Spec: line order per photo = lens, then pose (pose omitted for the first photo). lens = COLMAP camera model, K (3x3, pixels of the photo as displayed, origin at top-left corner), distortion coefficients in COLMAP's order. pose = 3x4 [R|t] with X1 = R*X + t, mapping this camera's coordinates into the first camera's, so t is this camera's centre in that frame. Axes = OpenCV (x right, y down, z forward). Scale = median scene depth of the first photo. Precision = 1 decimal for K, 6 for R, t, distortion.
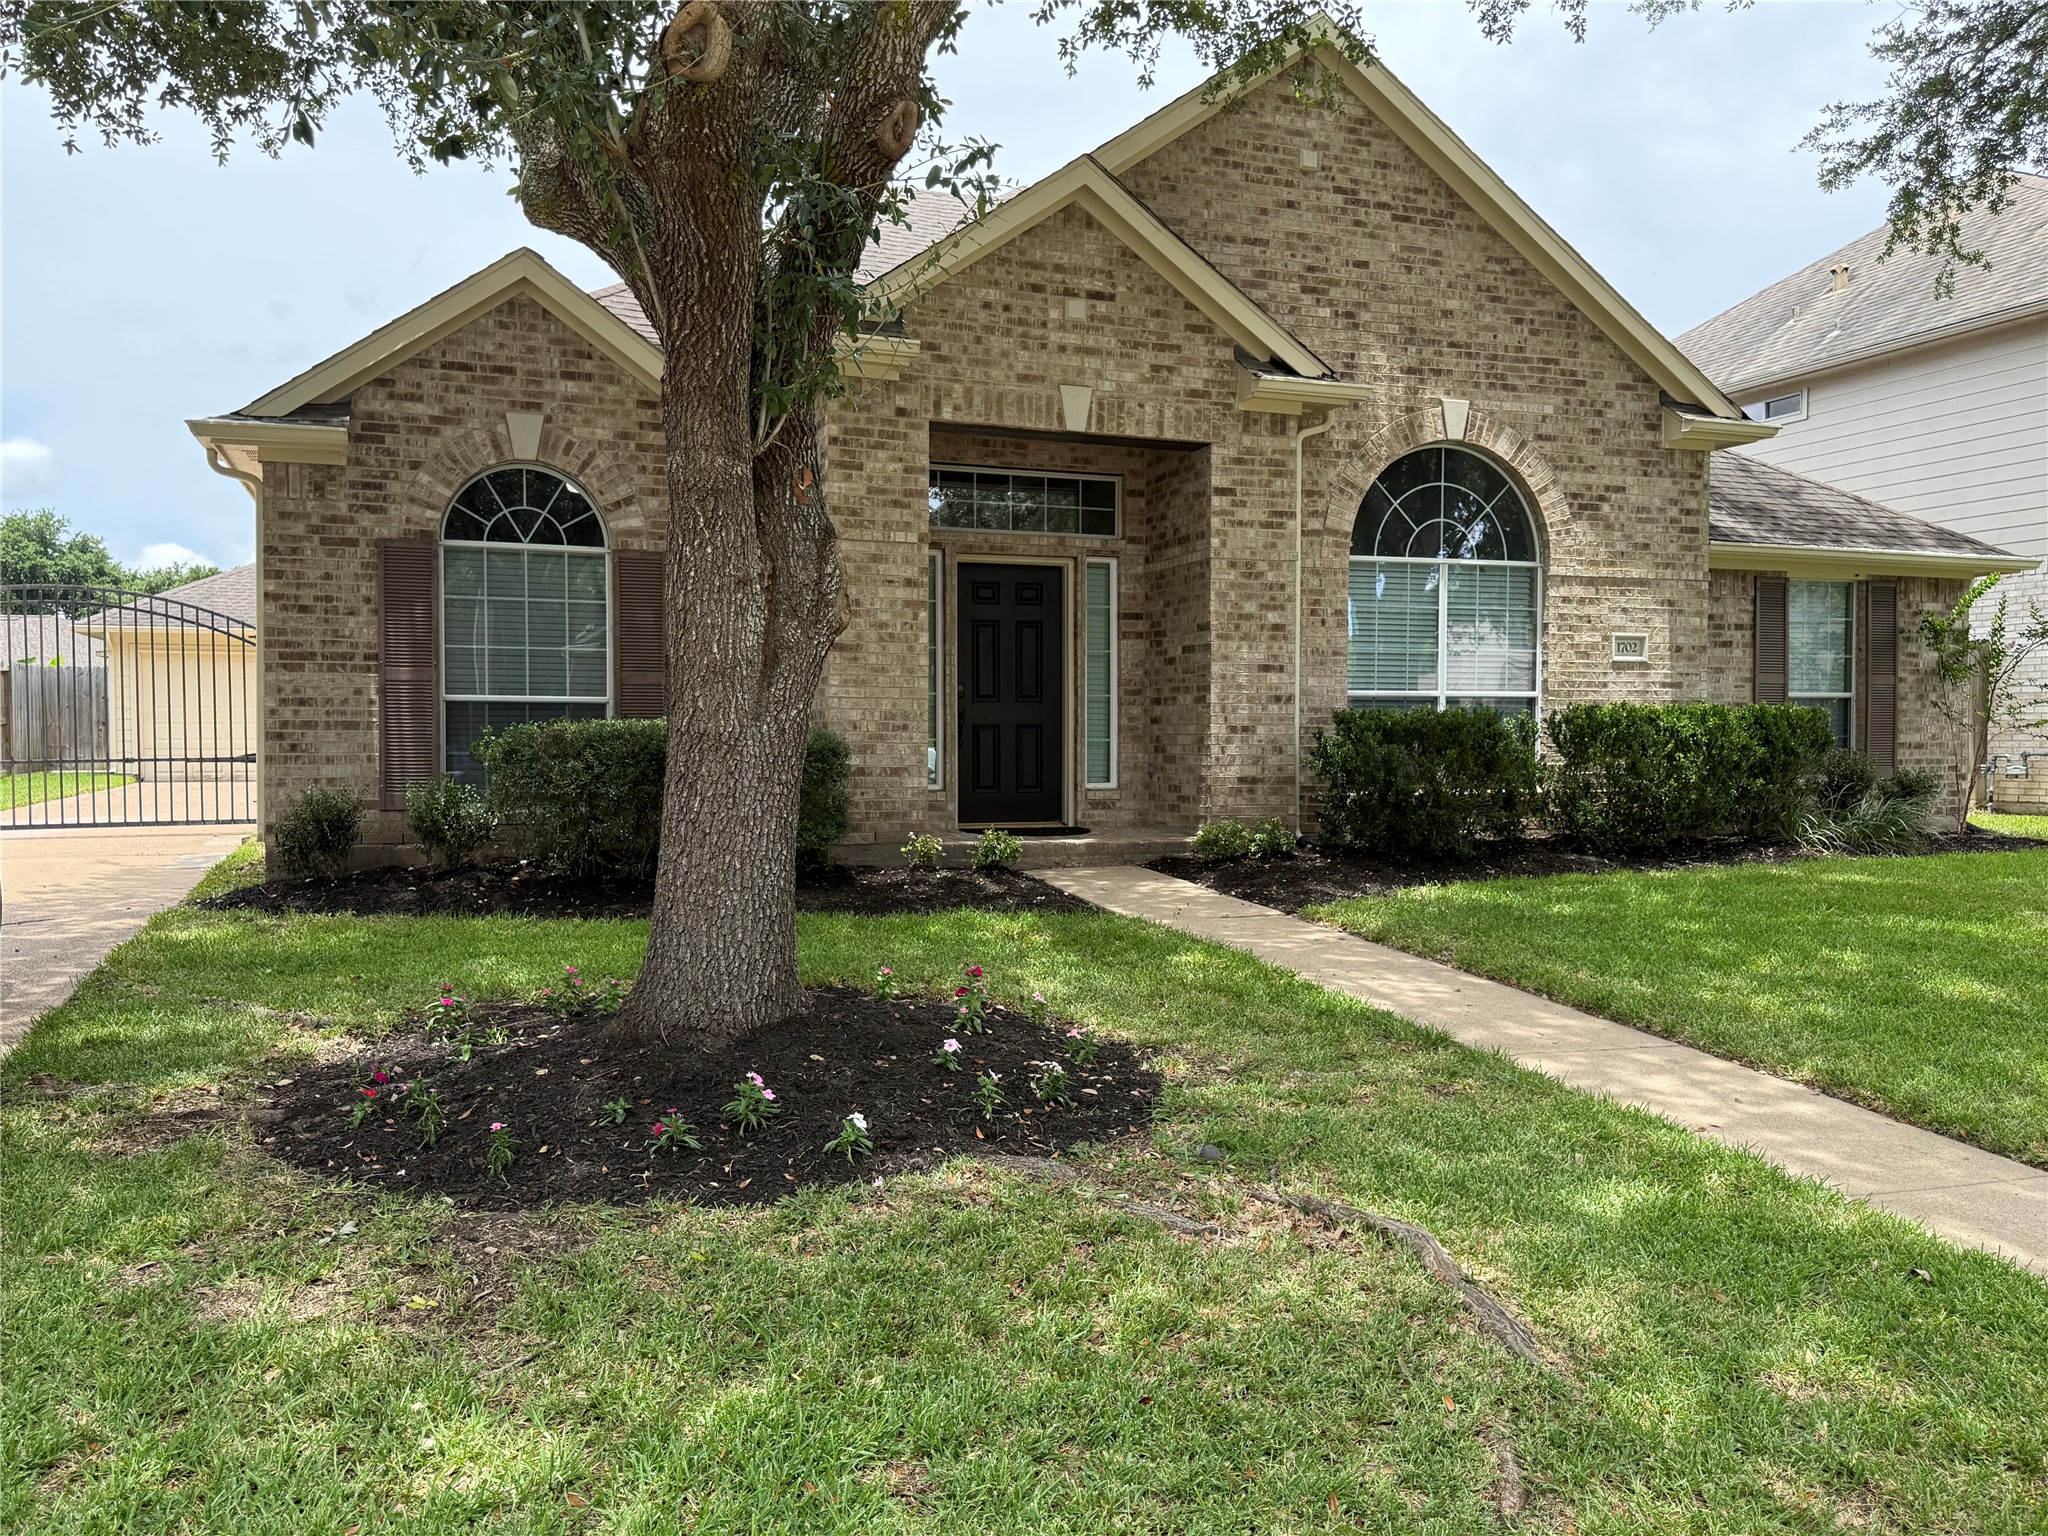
lens RADIAL K [[1548.6, 0, 1024.0], [0, 1548.6, 768.0], [0, 0, 1]] dist [0.199179, -0.447522]
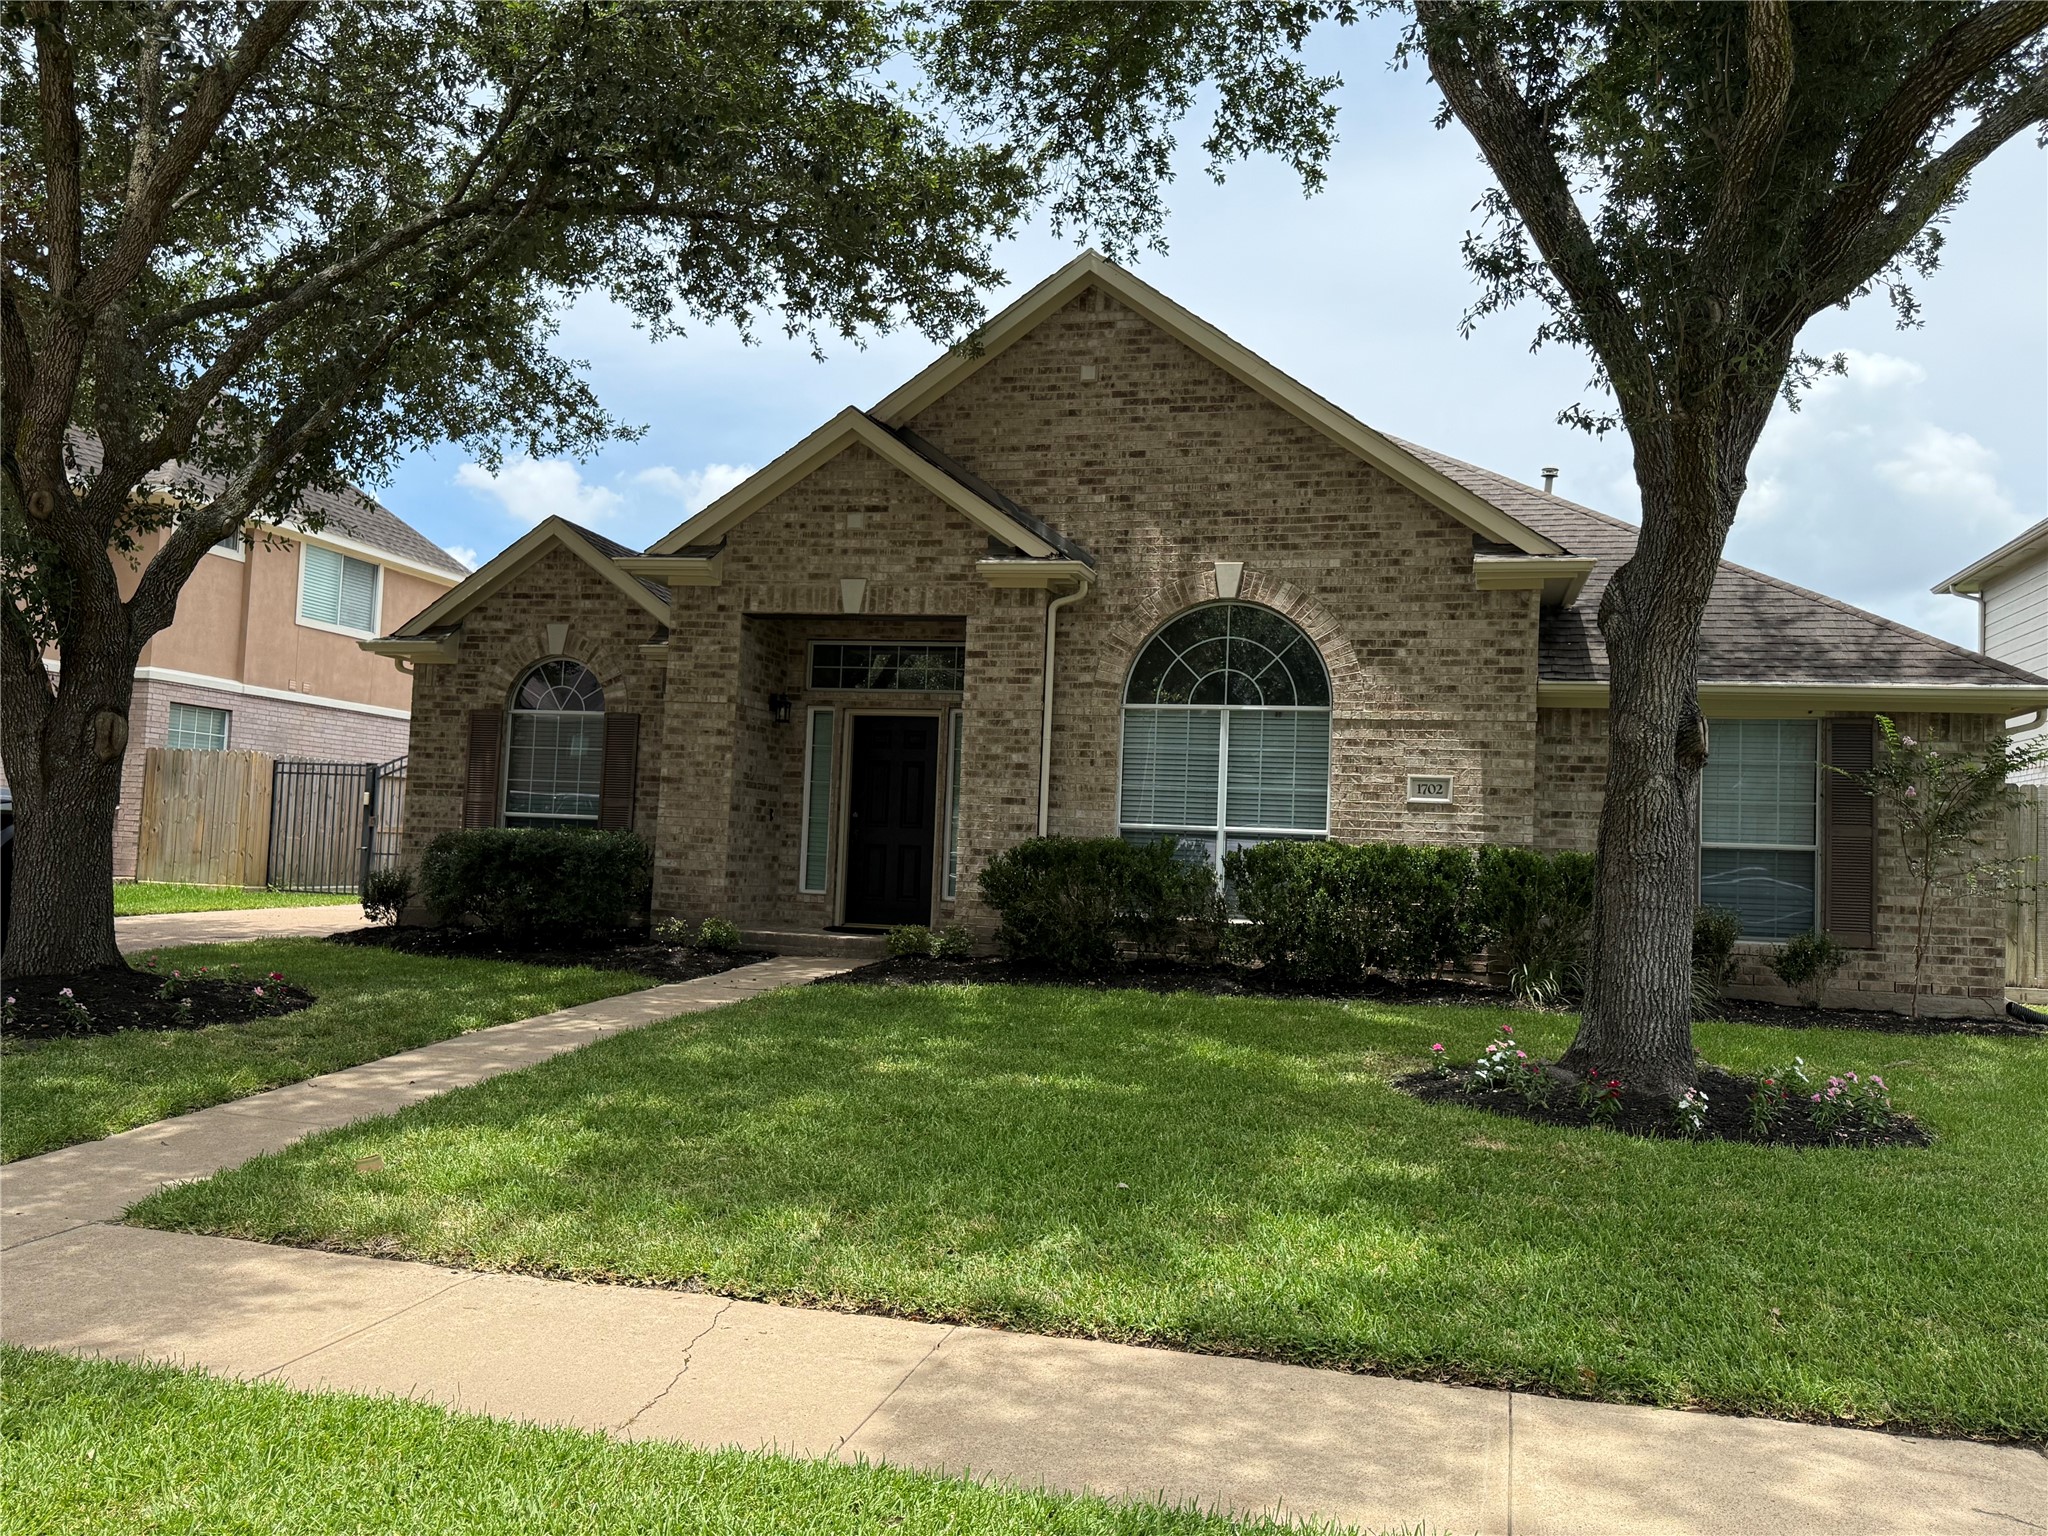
lens RADIAL K [[1548.6, 0, 1024.0], [0, 1548.6, 768.0], [0, 0, 1]] dist [0.199179, -0.447522]
pose [[0.824763, 0.000021, -0.565479, 0.793962], [-0.054319, 0.995379, -0.079189, 0.003100], [0.562864, 0.096029, 0.820952, 0.042781]]
